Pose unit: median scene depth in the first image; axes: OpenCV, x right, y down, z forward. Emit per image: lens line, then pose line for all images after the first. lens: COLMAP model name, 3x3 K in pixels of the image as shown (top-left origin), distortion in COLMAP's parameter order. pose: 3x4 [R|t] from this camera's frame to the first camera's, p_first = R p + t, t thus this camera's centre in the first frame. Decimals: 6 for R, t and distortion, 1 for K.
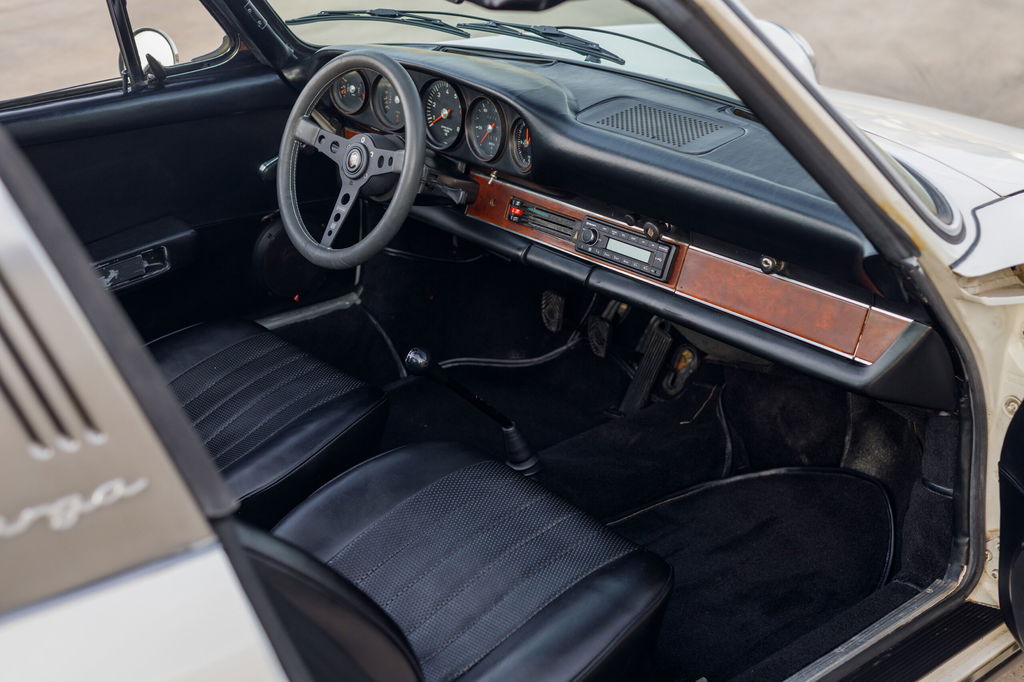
lens RADIAL K [[1498.4, 0, 480.8], [0, 1498.4, 339.3], [0, 0, 1]] dist [0.020884, -0.029667]
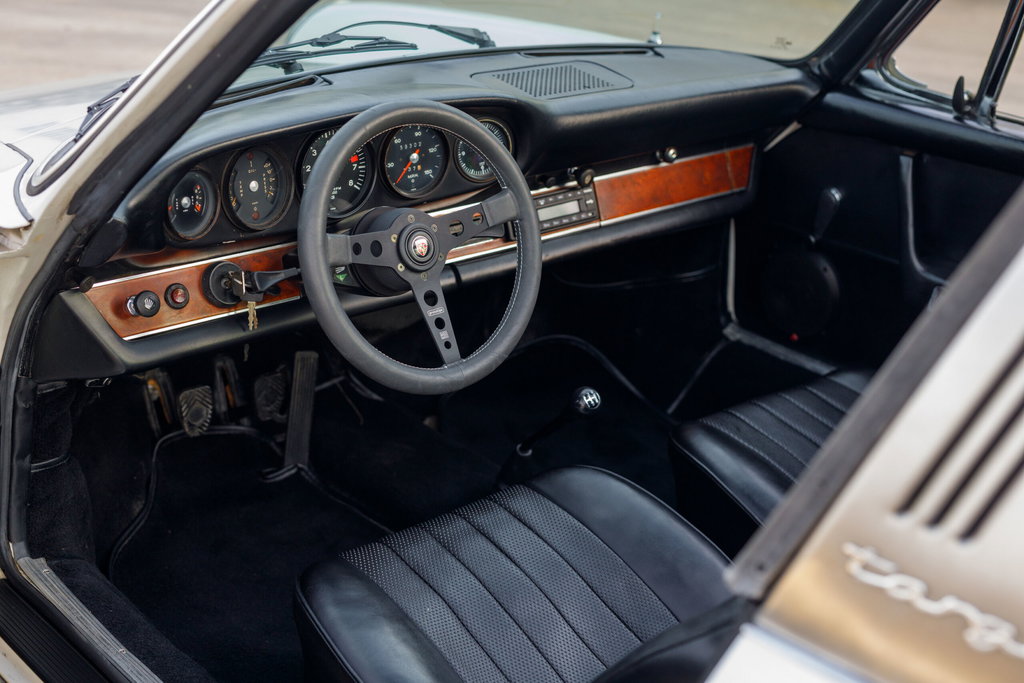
lens RADIAL K [[1498.4, 0, 480.8], [0, 1498.4, 339.8], [0, 0, 1]] dist [0.020884, -0.029667]
pose [[-0.036593, -0.381250, 0.923747, -0.793382], [0.336998, 0.865513, 0.370566, -0.345743], [-0.940794, 0.324861, 0.096809, 0.910812]]
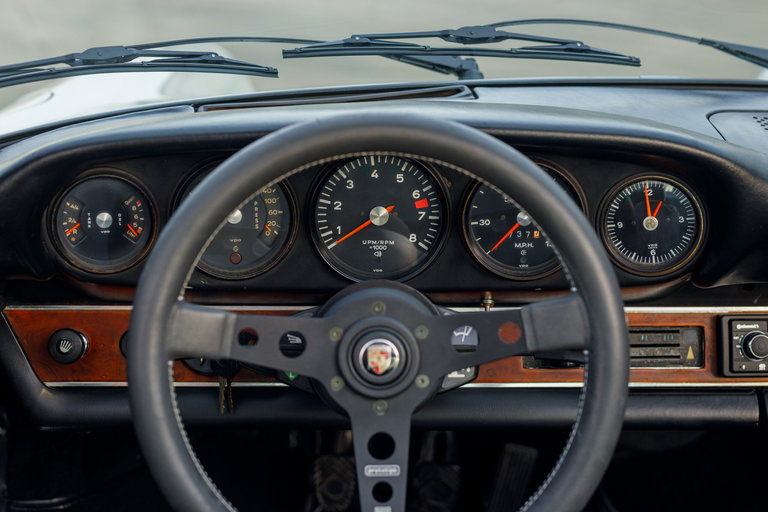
lens RADIAL K [[1123.8, 0, 360.6], [0, 1123.8, 254.7], [0, 0, 1]] dist [0.020884, -0.029667]
pose [[0.606601, -0.261041, 0.750928, -0.331559], [0.291337, 0.951838, 0.095539, -0.182107], [-0.739701, 0.160819, 0.653436, 0.776979]]
